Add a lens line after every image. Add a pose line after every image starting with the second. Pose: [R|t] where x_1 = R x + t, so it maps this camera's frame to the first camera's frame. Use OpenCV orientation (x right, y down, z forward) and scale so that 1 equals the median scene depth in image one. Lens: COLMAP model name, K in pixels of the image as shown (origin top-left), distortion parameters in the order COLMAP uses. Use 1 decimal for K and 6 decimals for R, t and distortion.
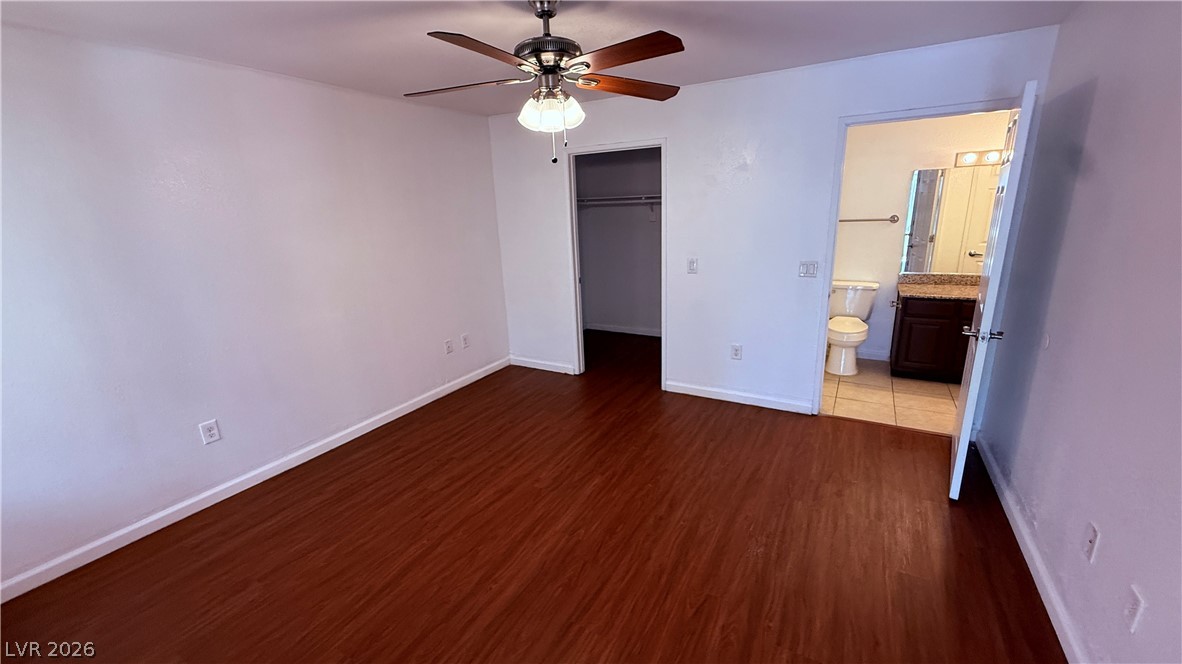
lens RADIAL K [[470.9, 0, 589.0], [0, 470.9, 331.8], [0, 0, 1]] dist [-0.000331, 0.000131]
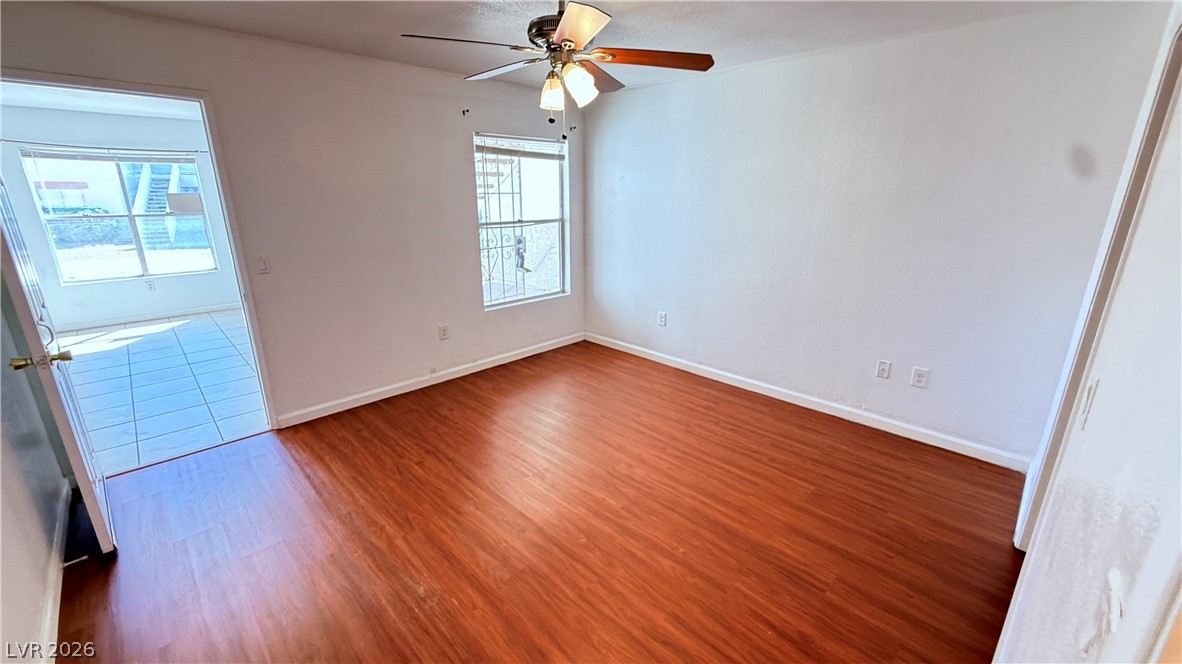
lens RADIAL K [[470.9, 0, 587.3], [0, 470.9, 333.6], [0, 0, 1]] dist [-0.000331, 0.000131]
pose [[-0.265167, 0.312841, -0.912040, 0.675769], [-0.237958, 0.895410, 0.376320, -0.259877], [0.934378, 0.316815, -0.162990, 0.933589]]
